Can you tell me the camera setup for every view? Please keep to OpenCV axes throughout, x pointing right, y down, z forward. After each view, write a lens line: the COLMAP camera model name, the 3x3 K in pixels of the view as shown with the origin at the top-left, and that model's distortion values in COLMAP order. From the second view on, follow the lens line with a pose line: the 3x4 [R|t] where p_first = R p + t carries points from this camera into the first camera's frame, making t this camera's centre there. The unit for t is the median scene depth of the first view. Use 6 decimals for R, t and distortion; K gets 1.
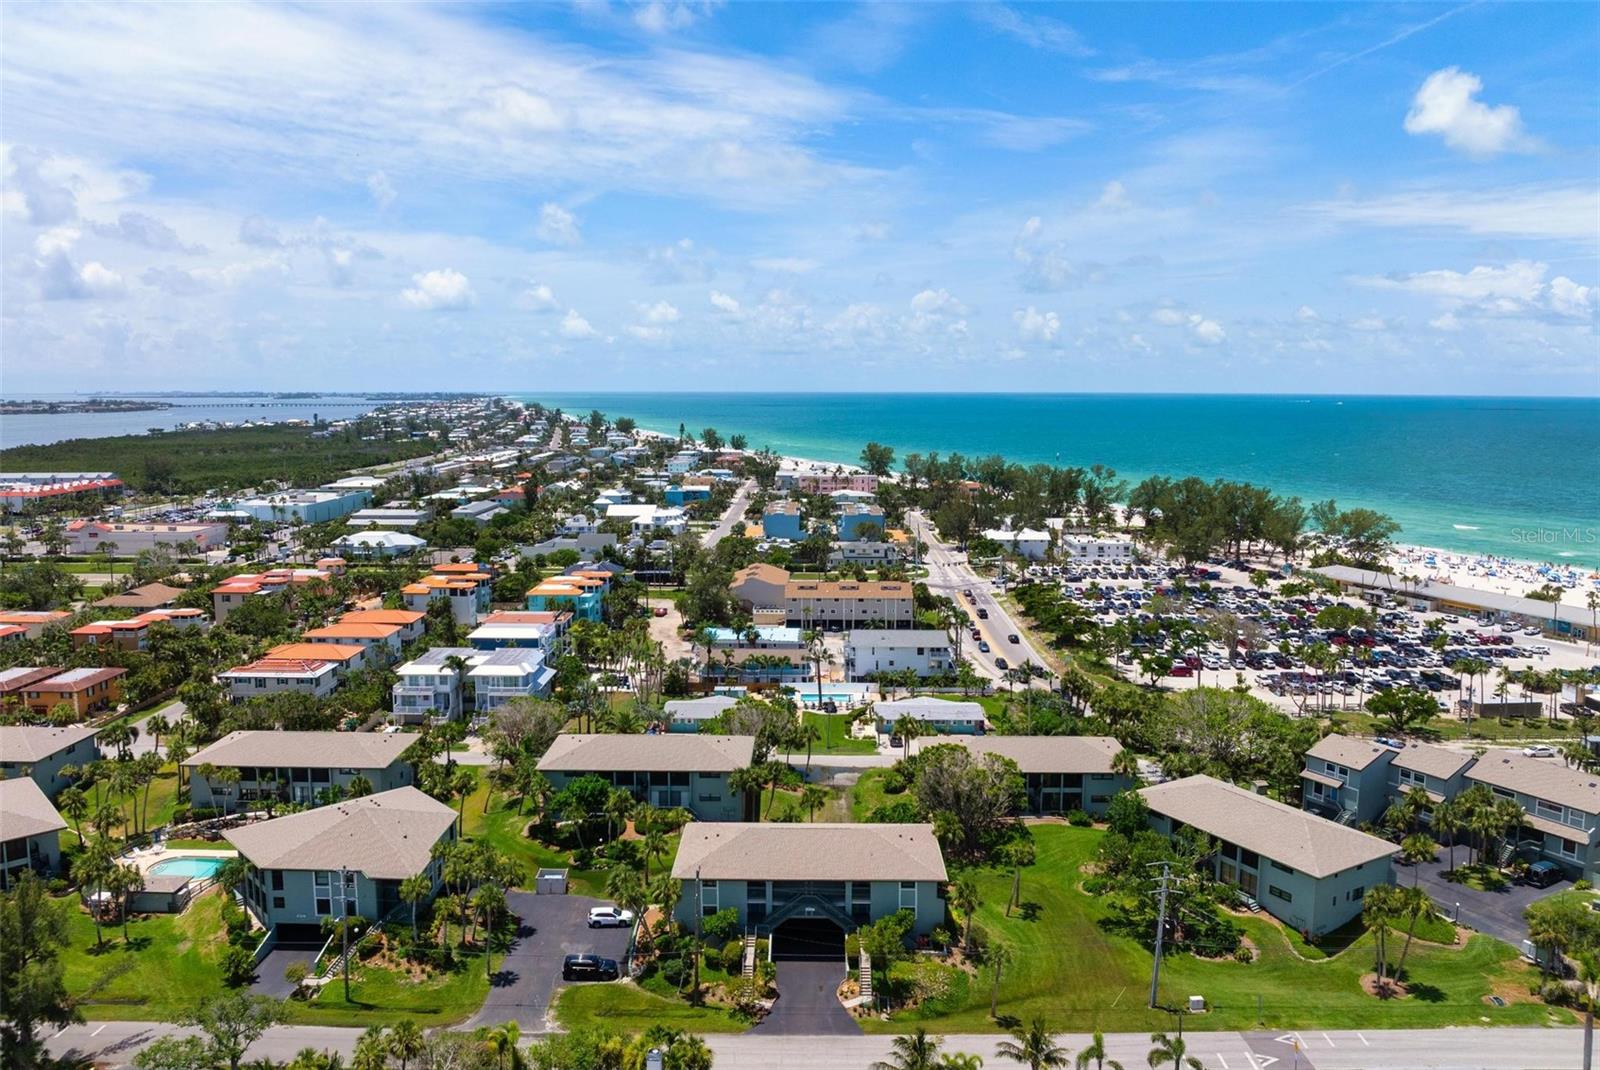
lens RADIAL K [[1193.3, 0, 790.9], [0, 1193.3, 533.5], [0, 0, 1]] dist [-0.057534, -0.002736]
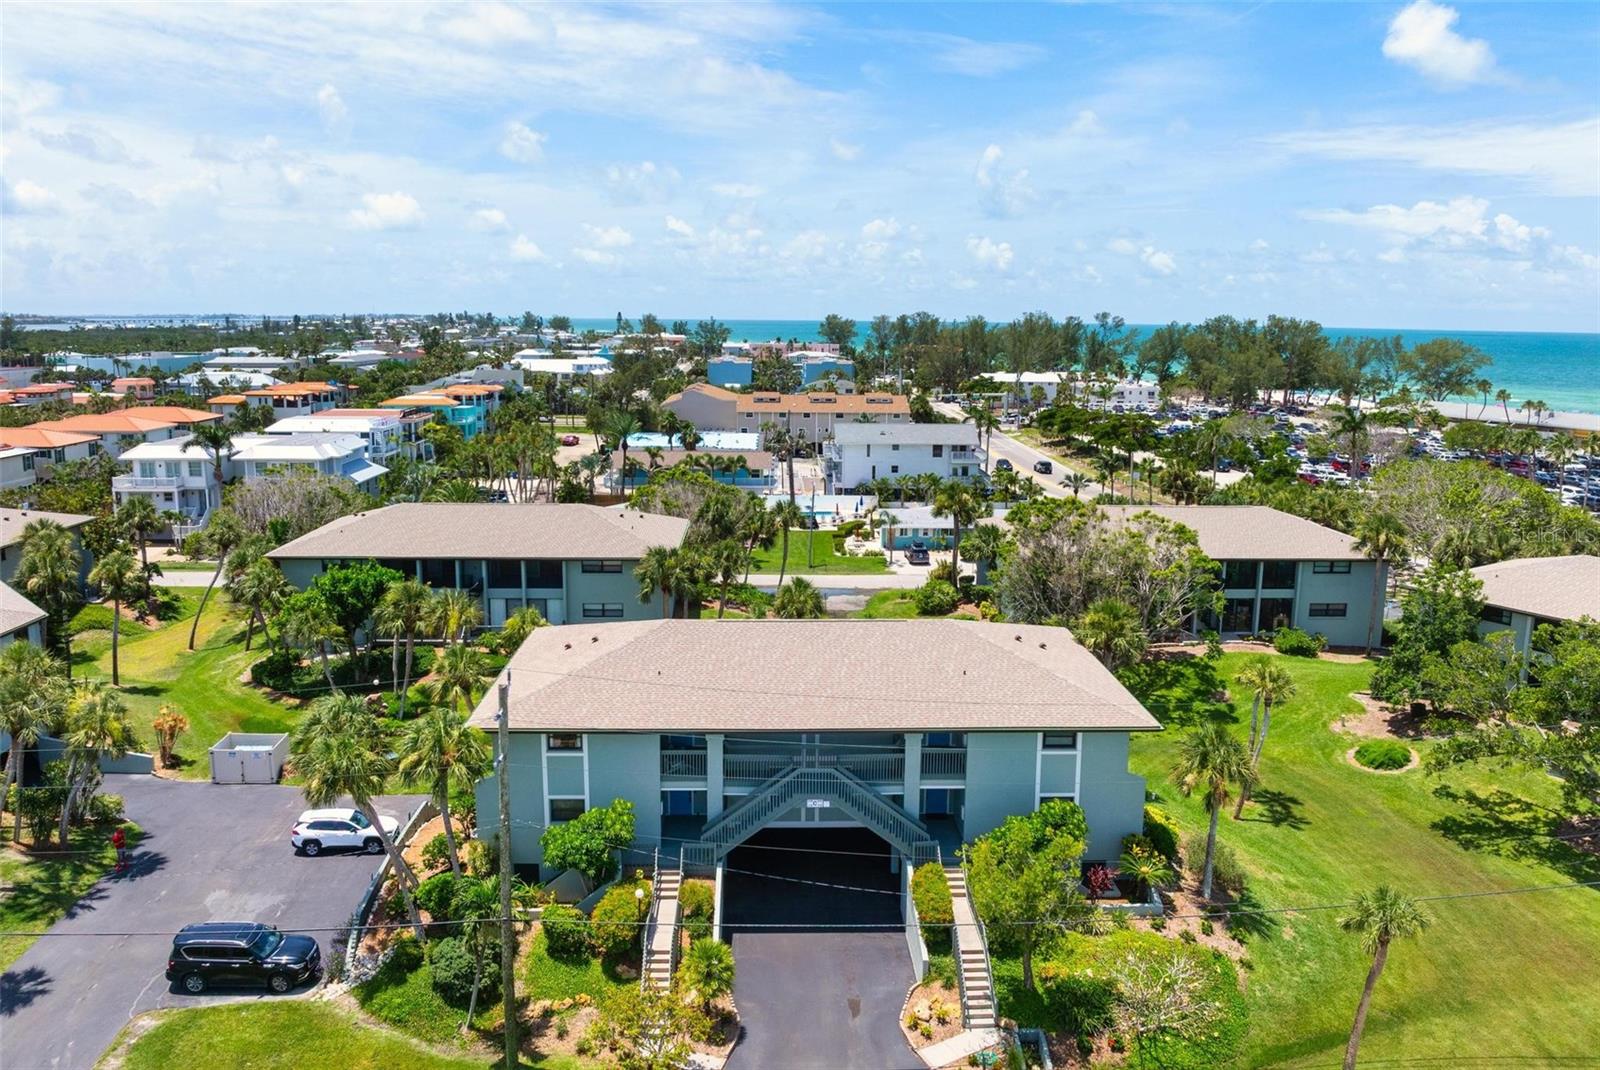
lens RADIAL K [[1129.4, 0, 825.1], [0, 1129.4, 509.1], [0, 0, 1]] dist [-0.058053, 0.005331]
pose [[0.996726, 0.009702, 0.080267, -0.009192], [-0.011073, 0.999800, 0.016652, 0.151268], [-0.080089, -0.017487, 0.996634, 0.446320]]
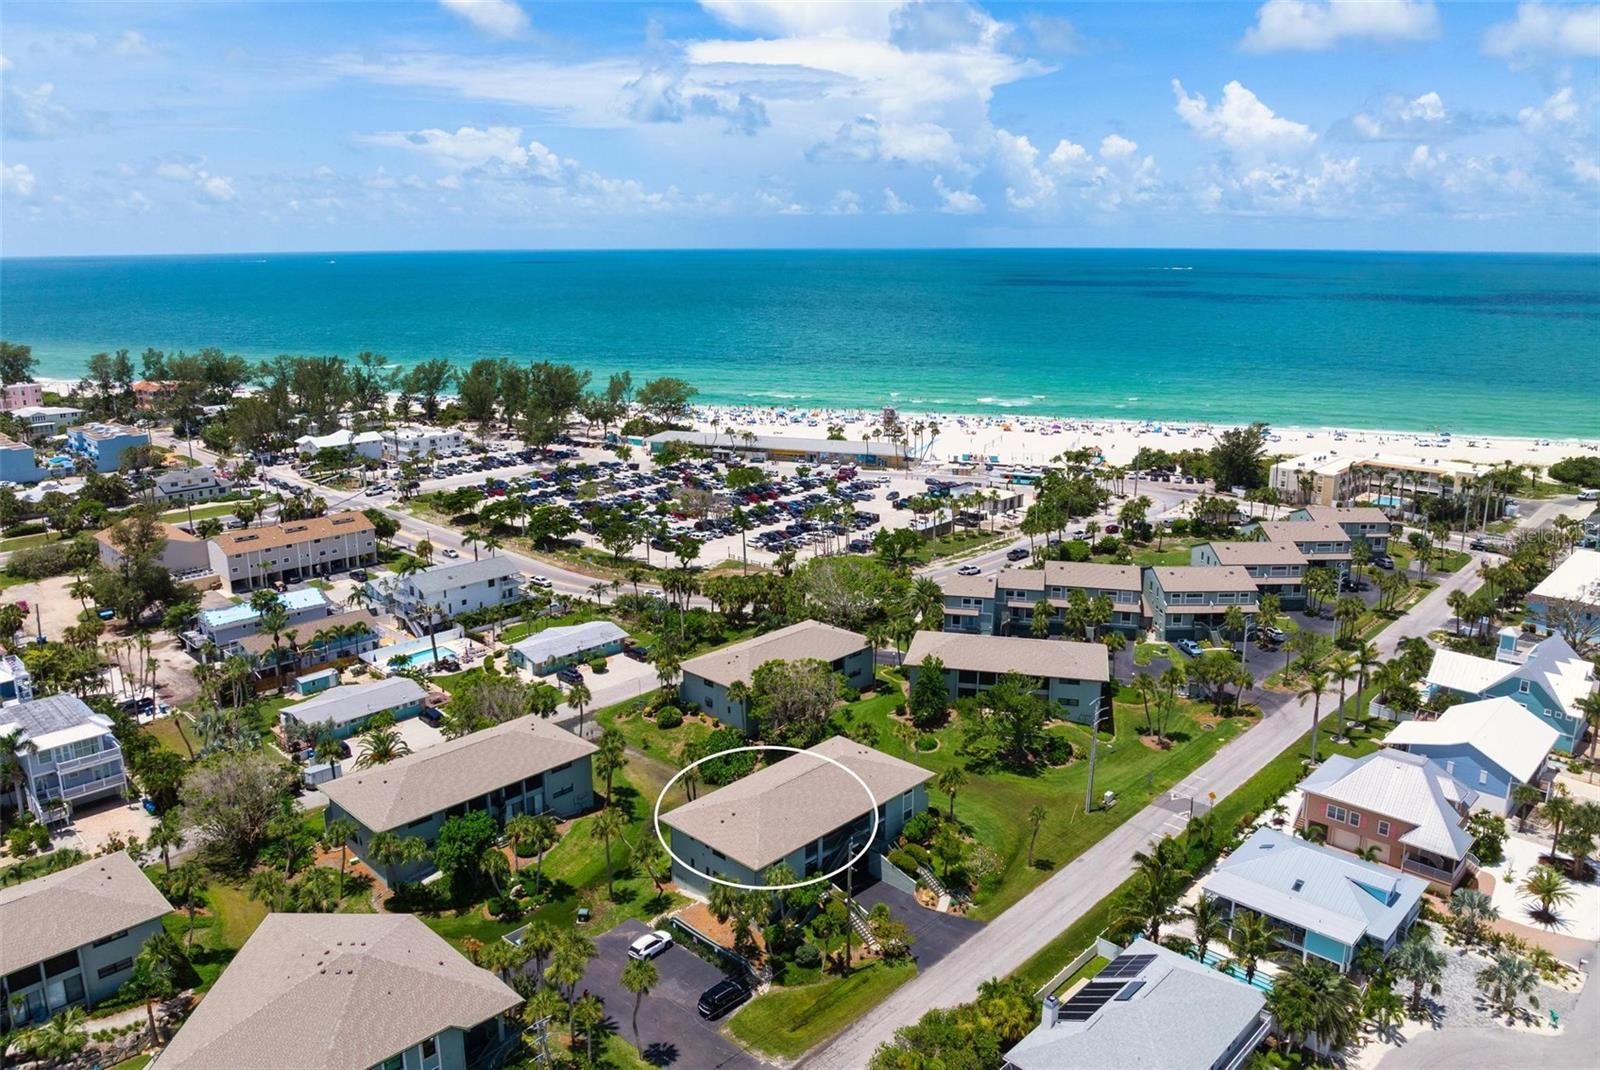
lens RADIAL K [[1193.3, 0, 790.9], [0, 1193.3, 533.5], [0, 0, 1]] dist [-0.057534, -0.002736]
pose [[0.645075, -0.184626, 0.741479, -0.522137], [0.090006, 0.981975, 0.166205, -0.089525], [-0.758800, -0.040477, 0.650065, 0.271866]]
